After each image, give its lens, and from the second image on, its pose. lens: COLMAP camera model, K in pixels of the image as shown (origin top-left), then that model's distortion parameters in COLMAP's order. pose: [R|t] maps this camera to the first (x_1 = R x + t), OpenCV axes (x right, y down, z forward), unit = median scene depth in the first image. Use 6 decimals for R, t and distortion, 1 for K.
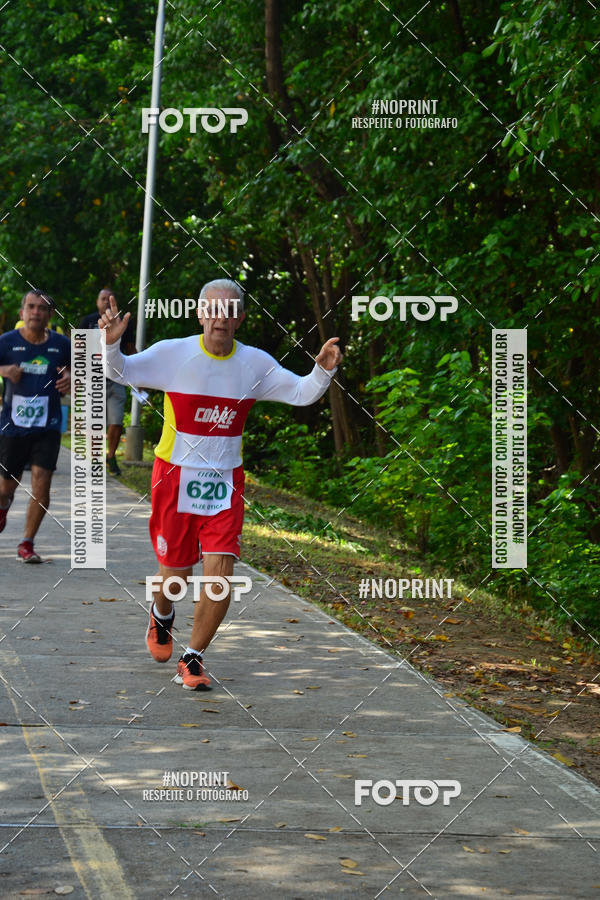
lens RADIAL K [[2618.2, 0, 317.0], [0, 2618.2, 425.9], [0, 0, 1]] dist [0.088973, 0.000000]
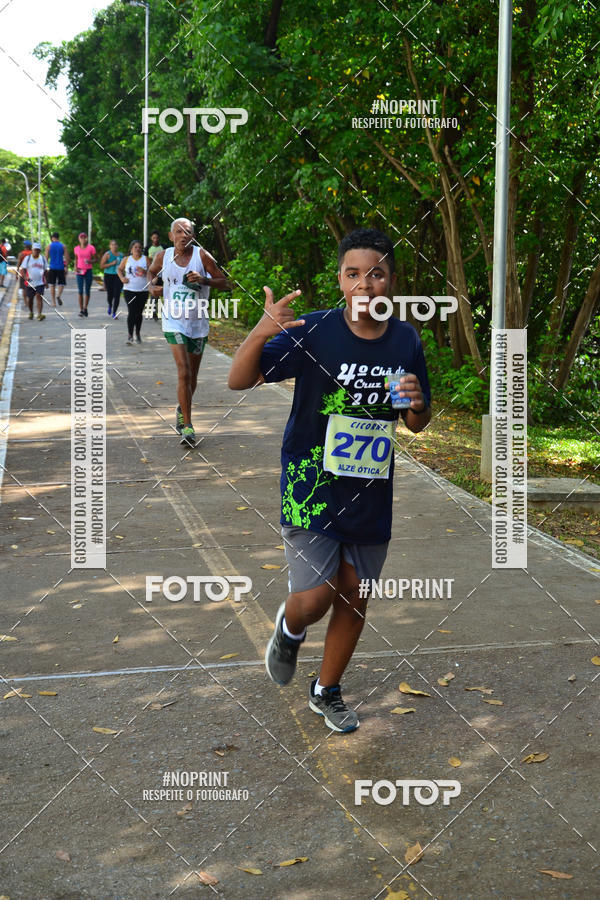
lens RADIAL K [[1572.2, 0, 310.3], [0, 1572.2, 444.7], [0, 0, 1]] dist [0.008227, 0.000000]
pose [[0.998662, -0.050707, -0.010149, 0.118954], [0.051408, 0.994747, 0.088523, 0.029211], [0.005607, -0.088926, 0.996022, -0.688667]]
